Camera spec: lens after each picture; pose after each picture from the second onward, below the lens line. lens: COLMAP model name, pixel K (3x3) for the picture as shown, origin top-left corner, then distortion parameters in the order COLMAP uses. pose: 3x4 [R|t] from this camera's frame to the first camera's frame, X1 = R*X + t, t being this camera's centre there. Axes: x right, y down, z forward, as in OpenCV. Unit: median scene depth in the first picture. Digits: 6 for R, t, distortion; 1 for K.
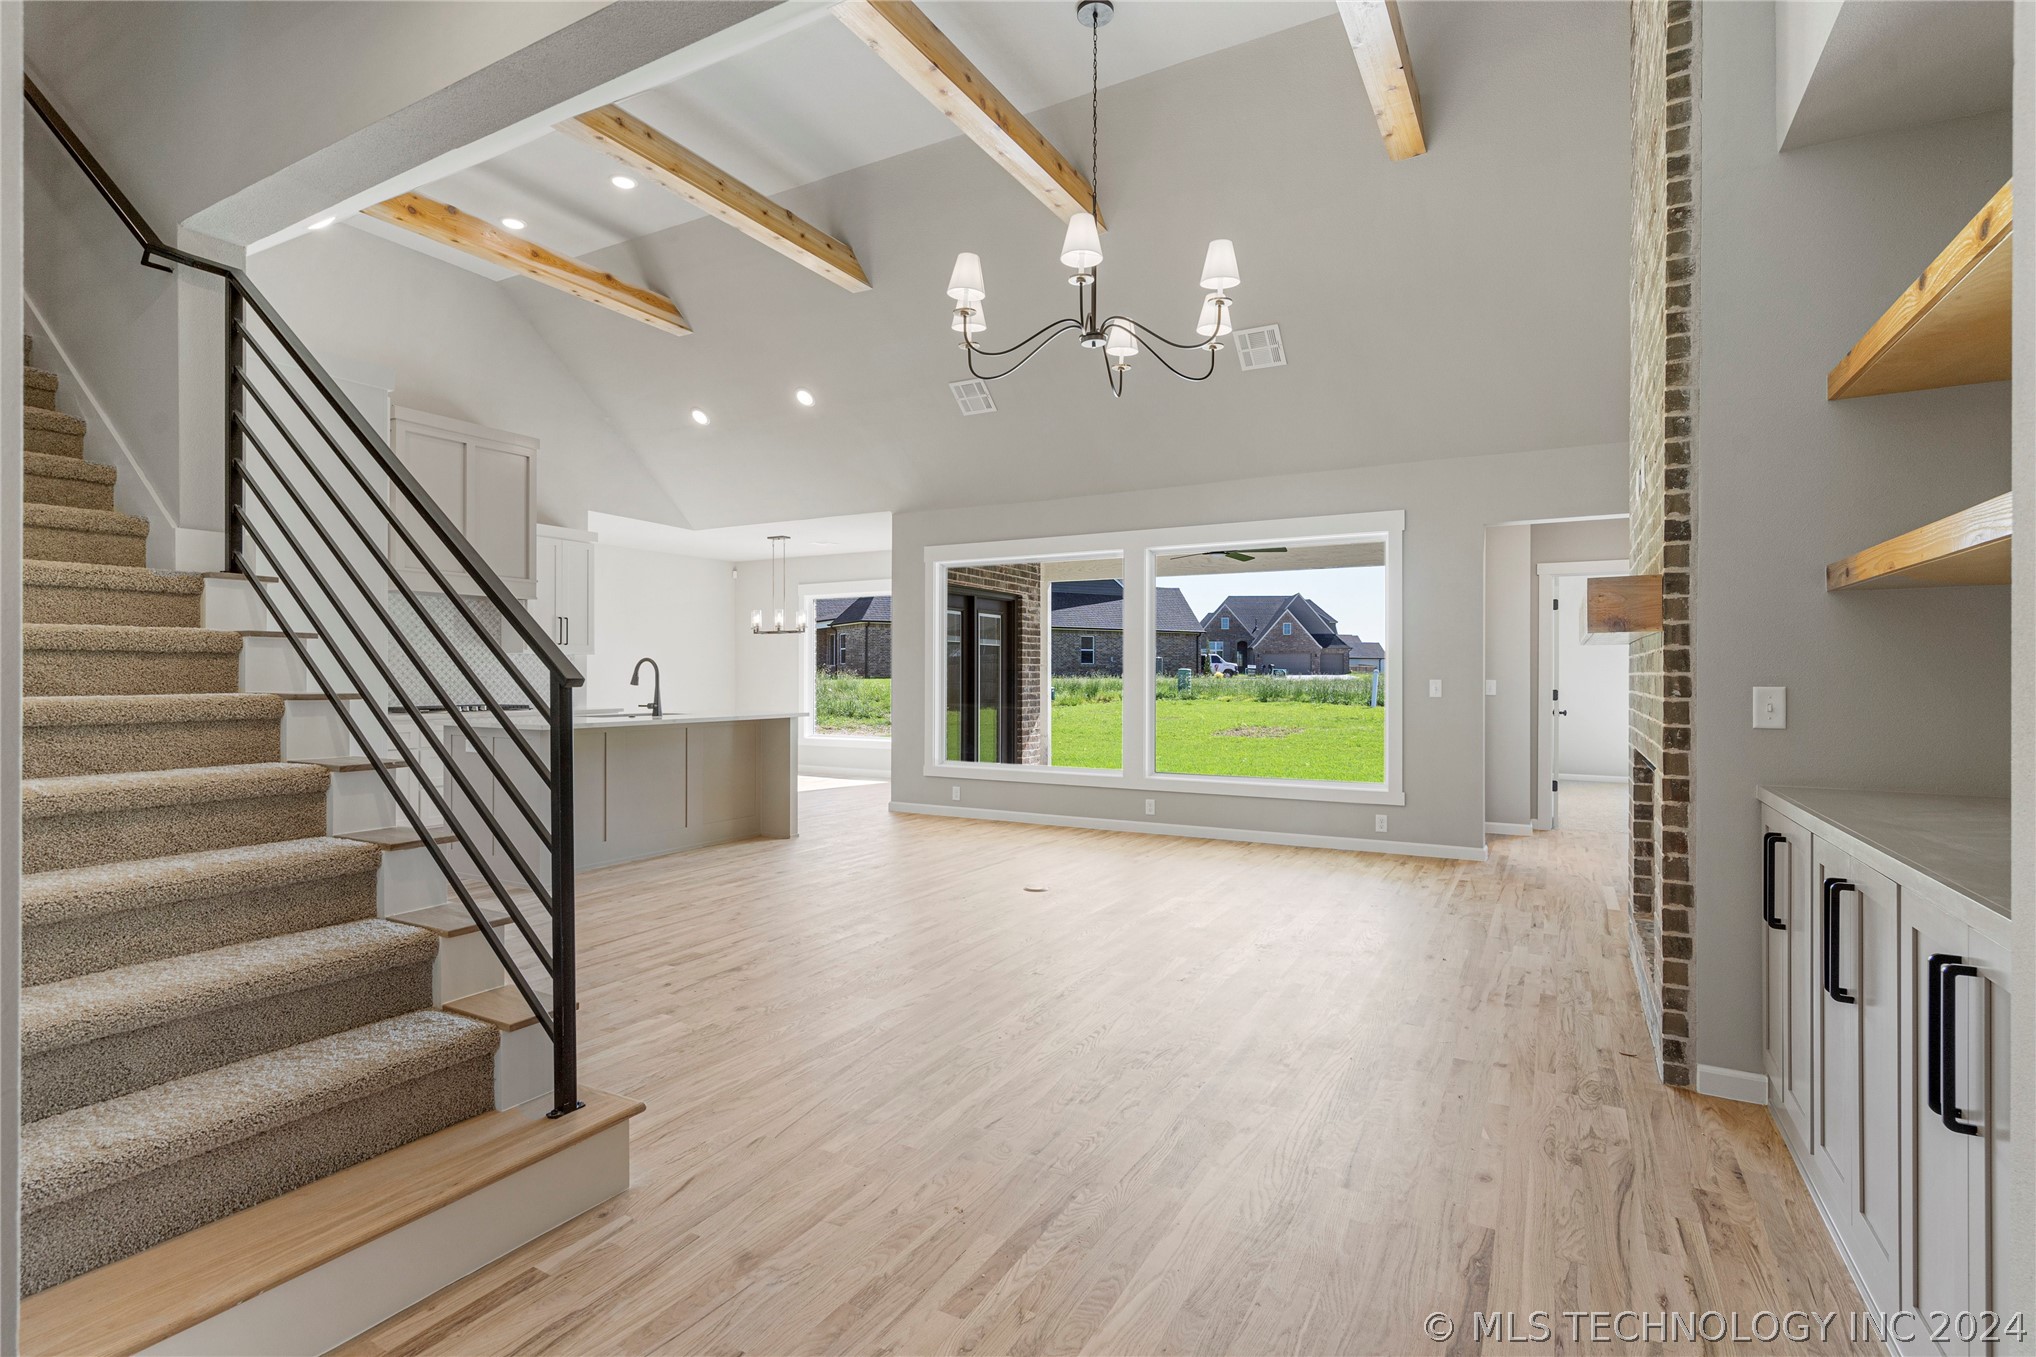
lens RADIAL K [[947.9, 0, 988.9], [0, 947.9, 674.6], [0, 0, 1]] dist [0.000174, 0.001280]
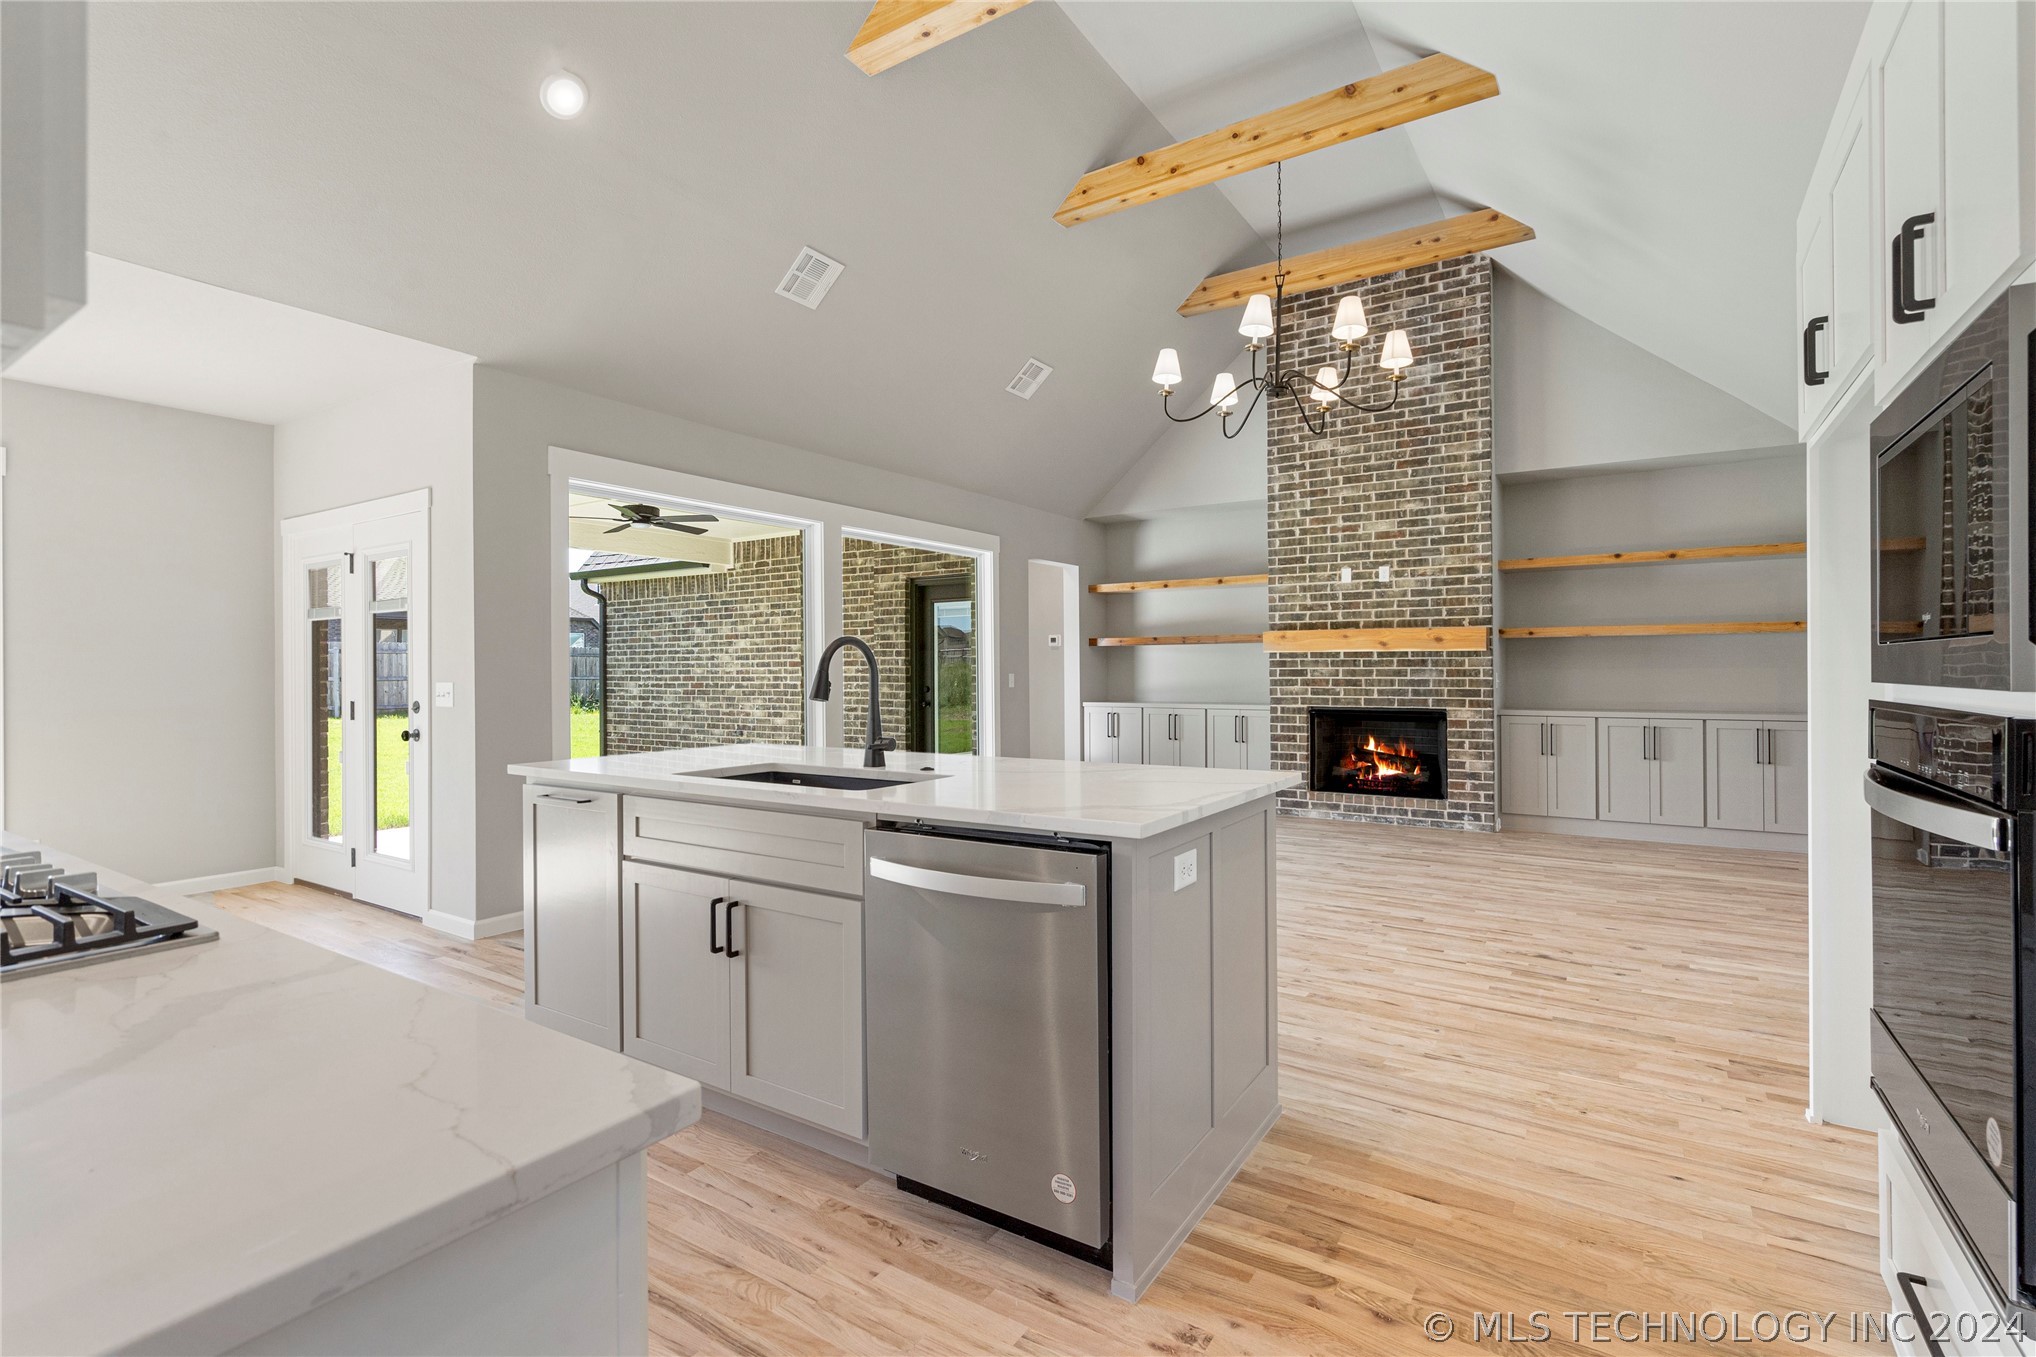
lens RADIAL K [[947.9, 0, 1009.9], [0, 947.9, 674.1], [0, 0, 1]] dist [0.000174, 0.001280]
pose [[0.058307, -0.003991, 0.998291, -0.684193], [0.005077, 0.999980, 0.003701, -0.001427], [-0.998286, 0.004853, 0.058326, 0.782165]]
